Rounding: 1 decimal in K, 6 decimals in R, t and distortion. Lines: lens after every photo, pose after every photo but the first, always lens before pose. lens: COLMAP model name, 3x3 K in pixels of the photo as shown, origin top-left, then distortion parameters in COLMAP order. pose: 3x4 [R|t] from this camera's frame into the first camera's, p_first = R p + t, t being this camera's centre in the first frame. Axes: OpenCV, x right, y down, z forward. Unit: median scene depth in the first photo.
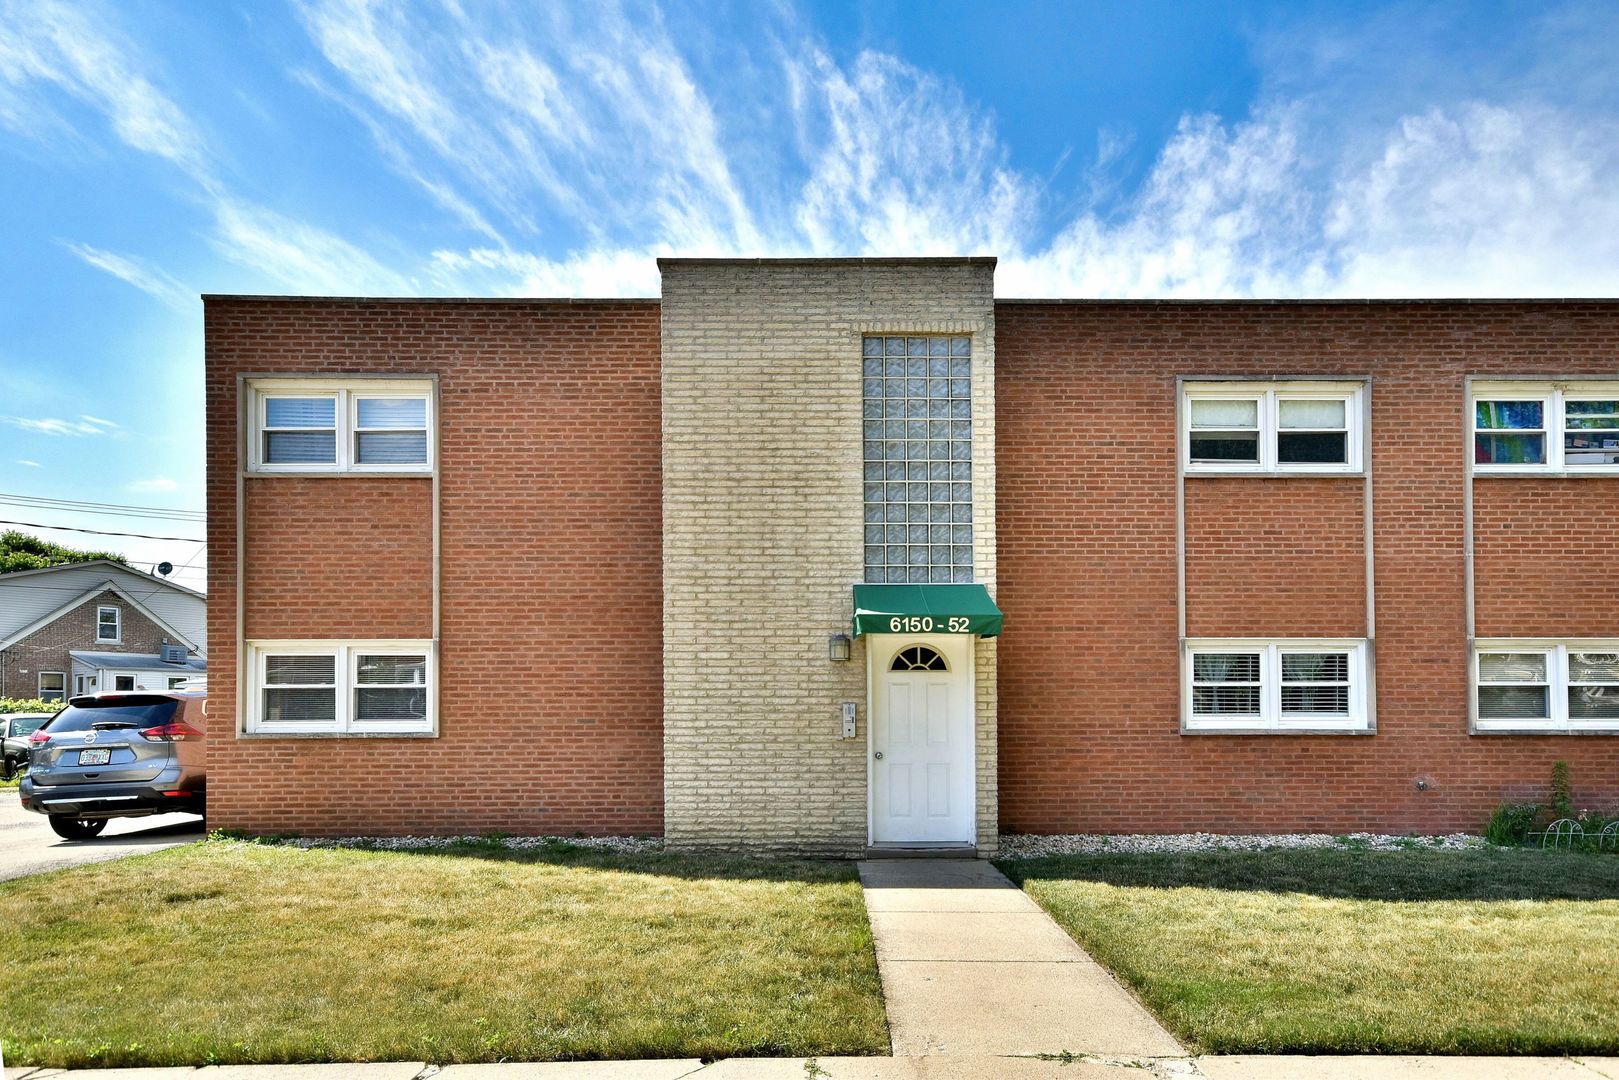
lens RADIAL K [[978.2, 0, 810.4], [0, 978.2, 538.3], [0, 0, 1]] dist [0.005560, 0.015055]
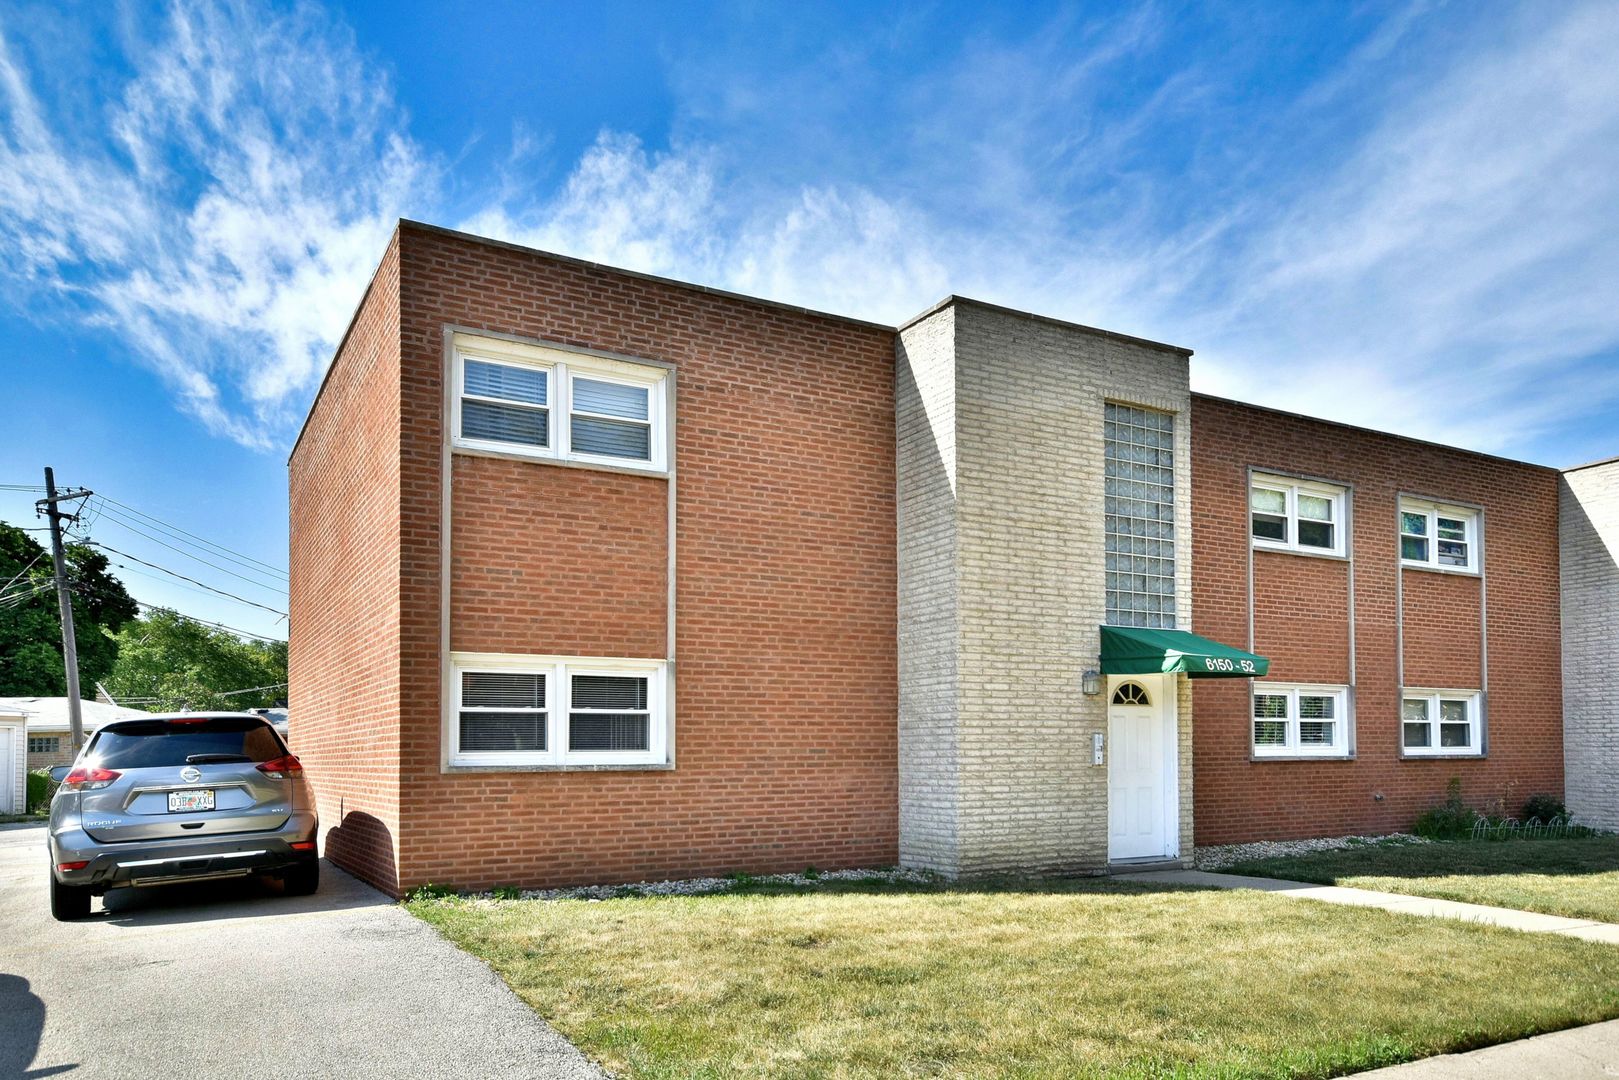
lens RADIAL K [[1048.4, 0, 807.8], [0, 1048.4, 544.0], [0, 0, 1]] dist [0.004767, 0.006051]
pose [[0.887454, 0.086884, 0.452632, -0.723546], [-0.078827, 0.996214, -0.036673, 0.022996], [-0.454105, -0.003134, 0.890943, 0.089917]]
